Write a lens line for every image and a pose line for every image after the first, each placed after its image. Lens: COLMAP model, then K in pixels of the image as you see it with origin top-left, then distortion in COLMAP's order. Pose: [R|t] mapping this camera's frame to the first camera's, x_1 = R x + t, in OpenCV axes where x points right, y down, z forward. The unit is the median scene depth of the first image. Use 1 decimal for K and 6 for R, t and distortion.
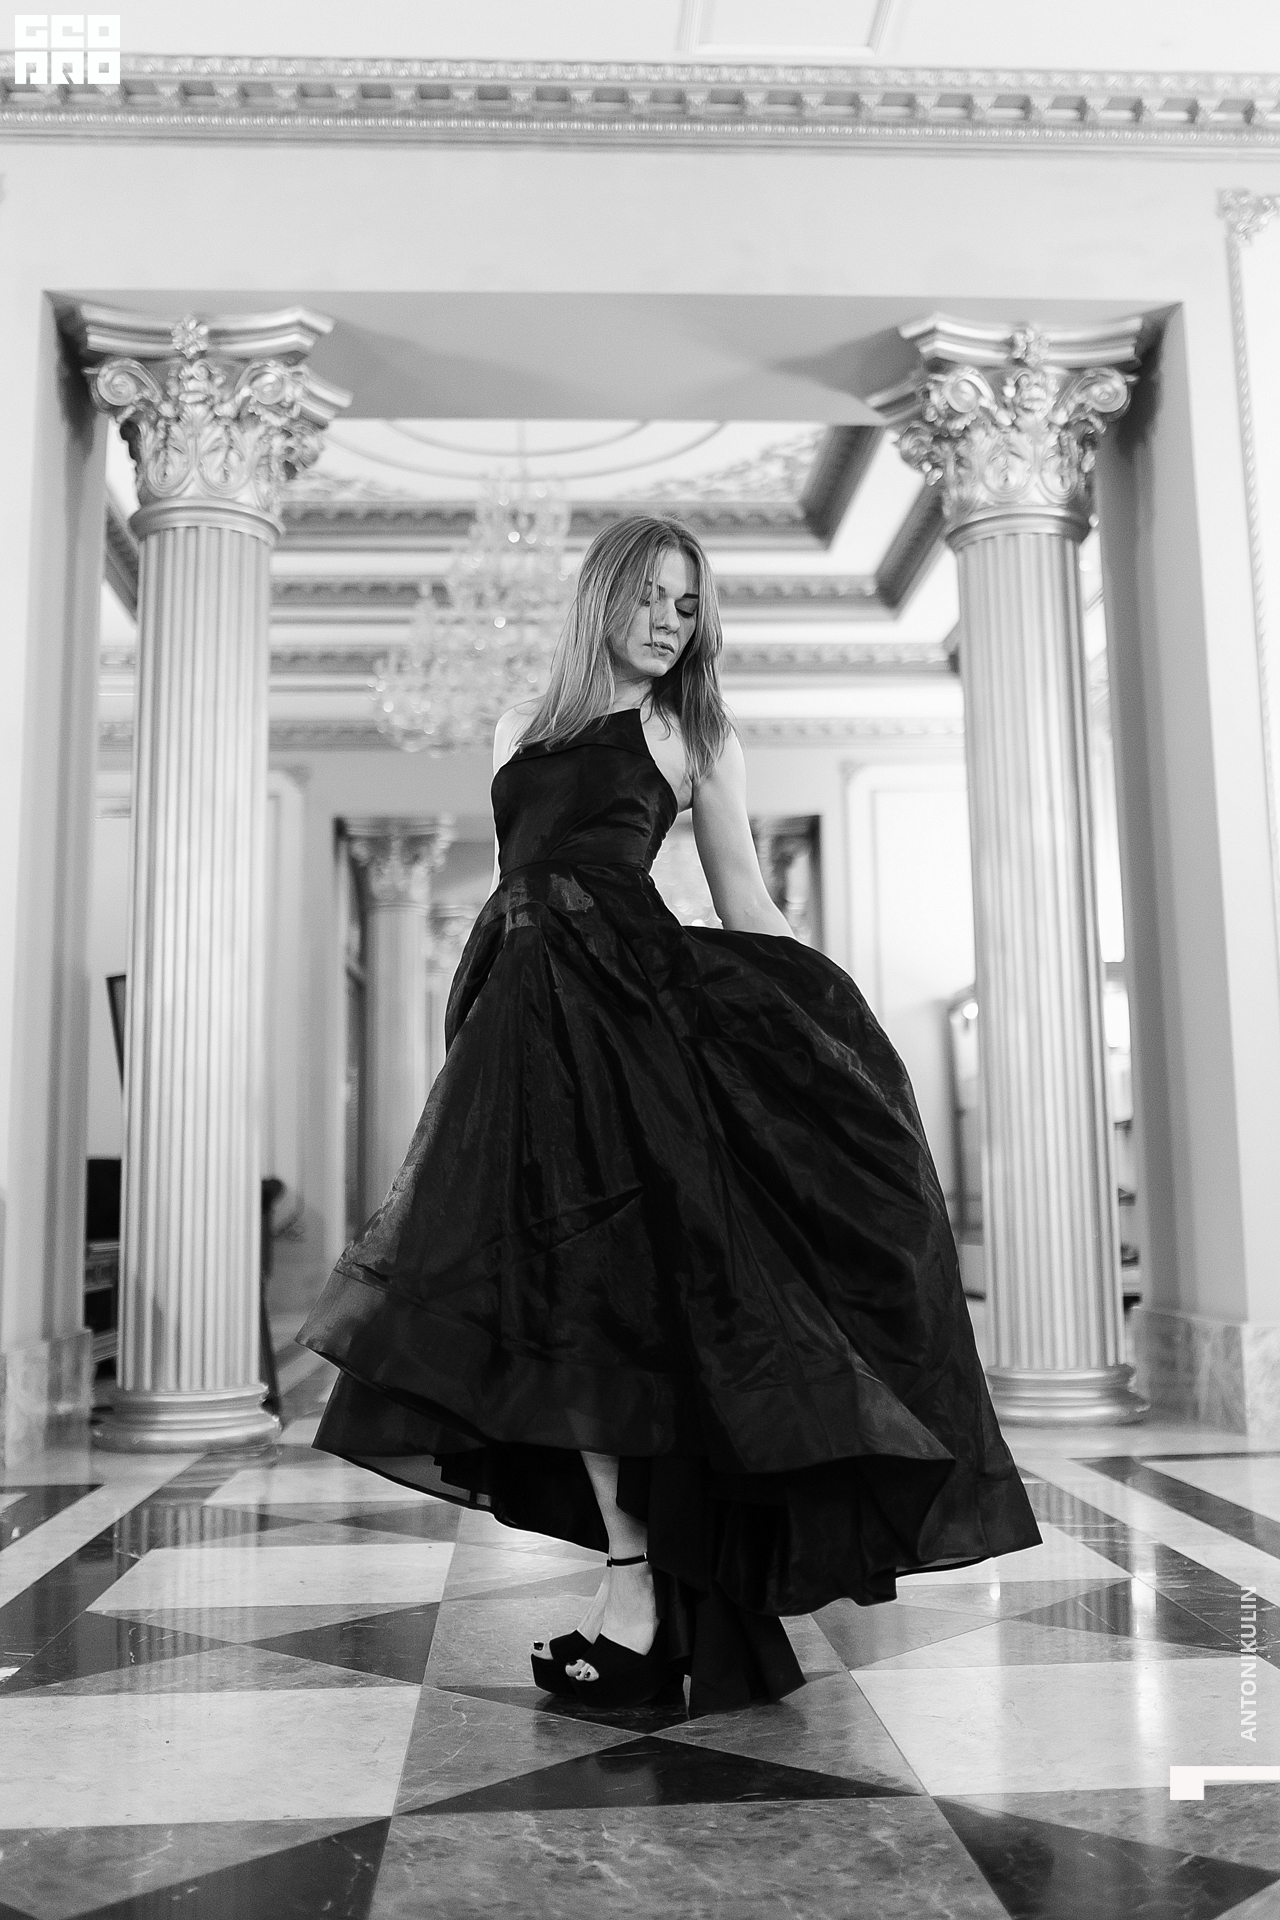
lens RADIAL K [[1894.5, 0, 629.2], [0, 1894.5, 958.0], [0, 0, 1]] dist [-0.015171, 0.010148]
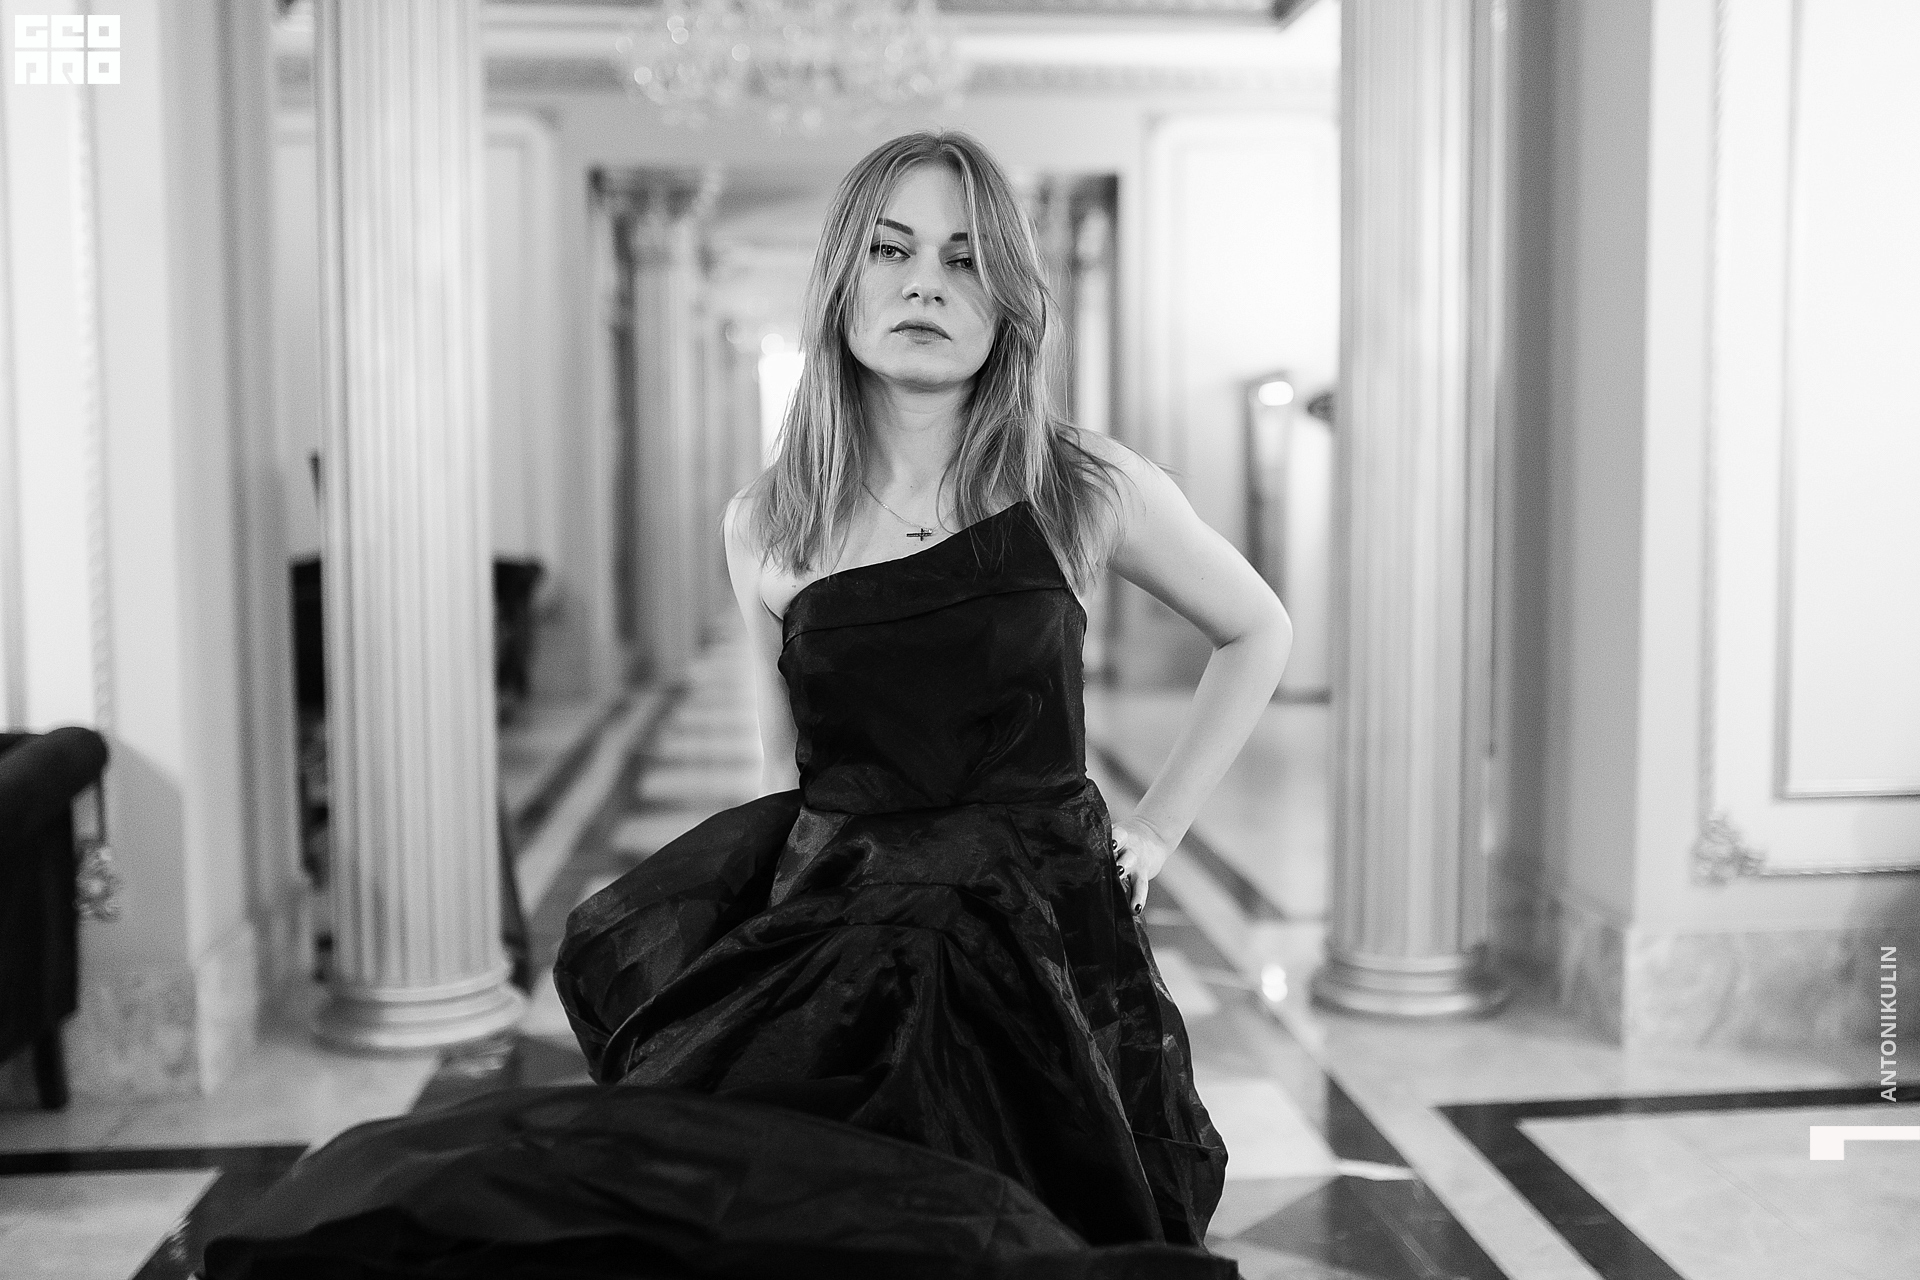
lens RADIAL K [[1908.7, 0, 960.0], [0, 1908.7, 640.0], [0, 0, 1]] dist [-0.015464, 0.011938]
pose [[0.999490, 0.008875, 0.030671, -0.011645], [-0.014635, 0.981081, 0.193043, -0.094822], [-0.028378, -0.193393, 0.980711, 0.157346]]
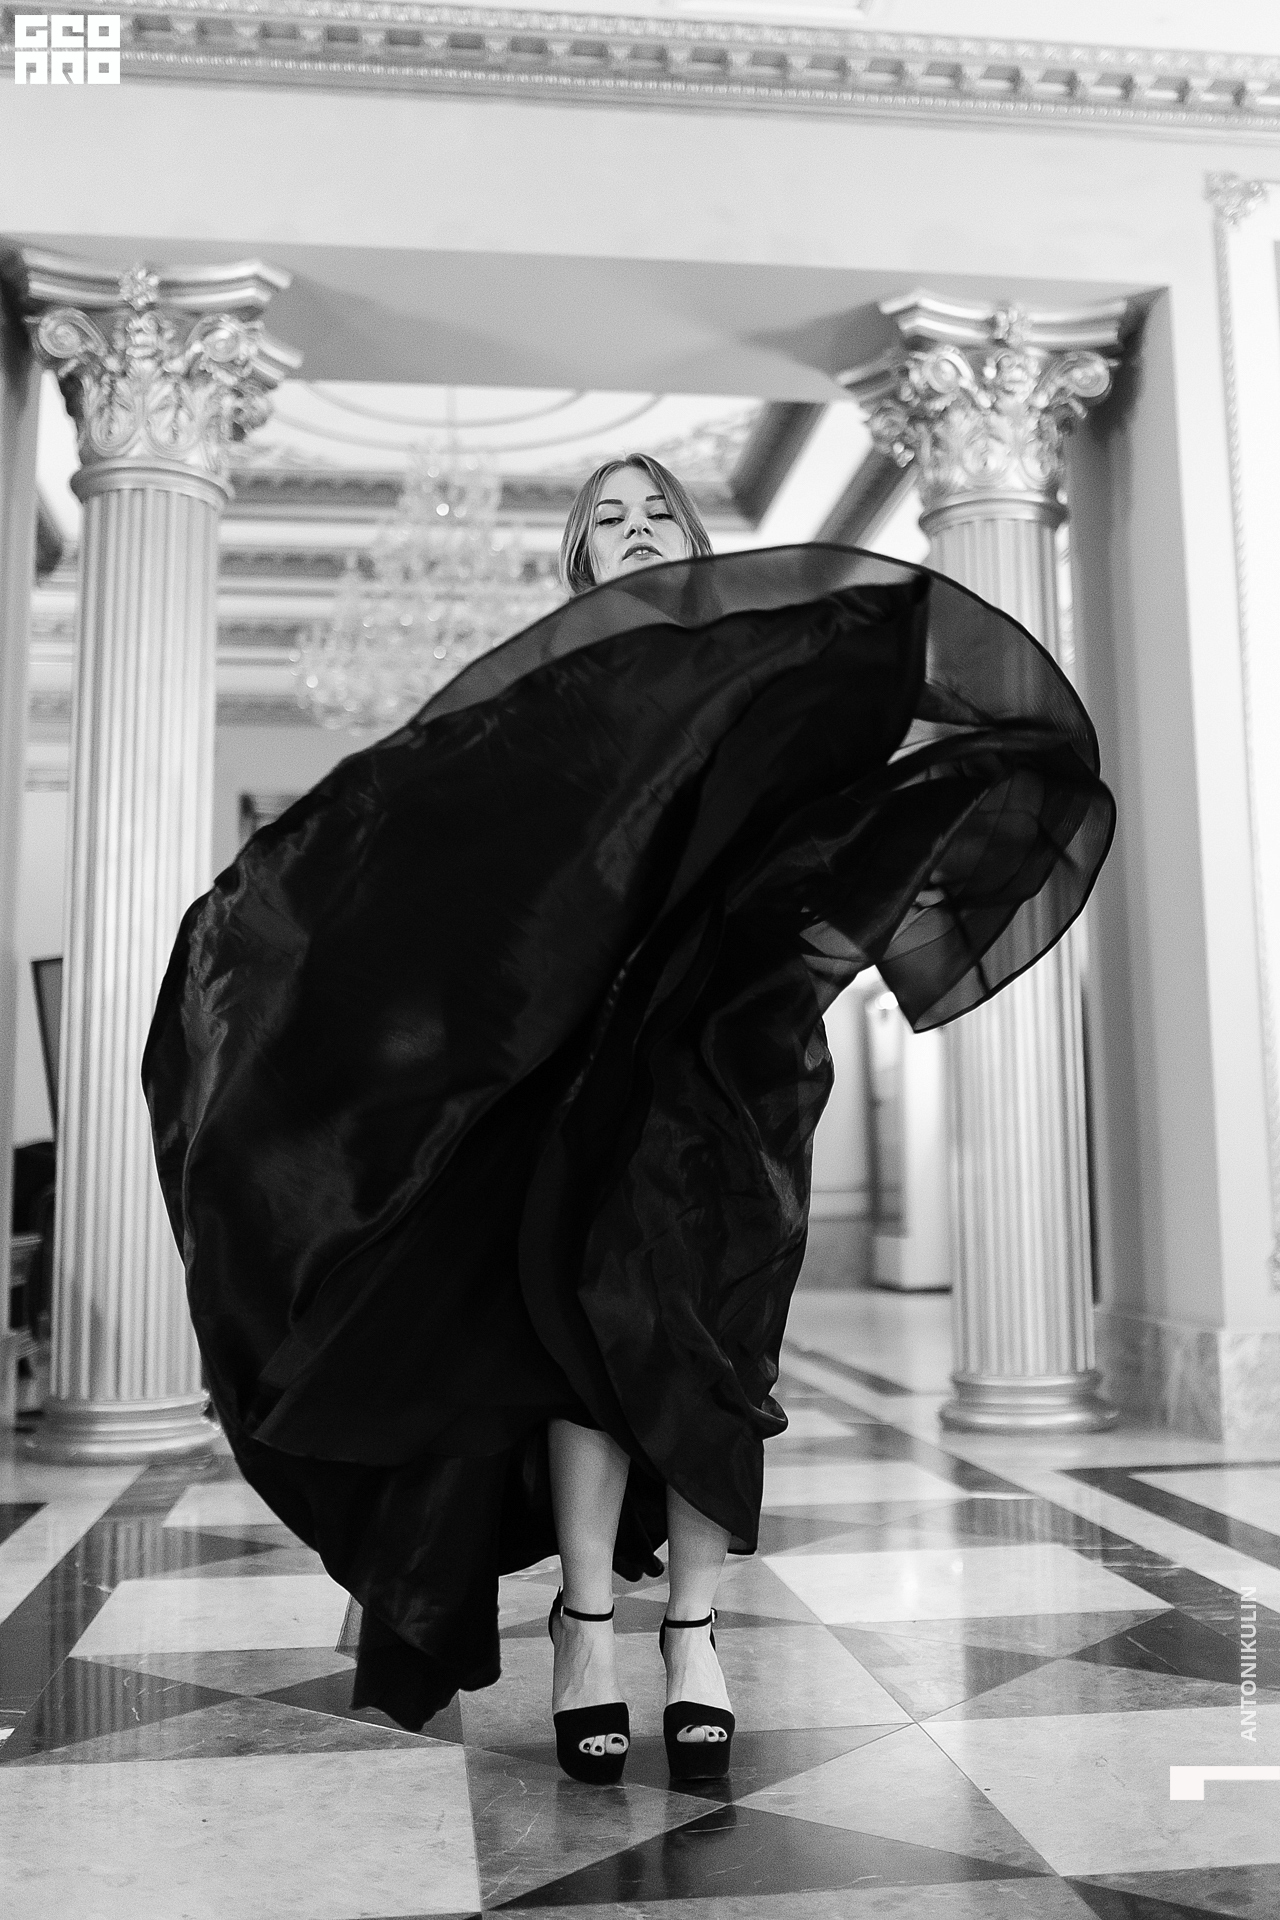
lens RADIAL K [[1908.7, 0, 640.0], [0, 1908.7, 960.0], [0, 0, 1]] dist [-0.015464, 0.011938]
pose [[0.997896, 0.011986, 0.063713, -0.038544], [-0.012636, 0.999872, 0.009806, -0.004523], [-0.063588, -0.010591, 0.997920, 0.029662]]
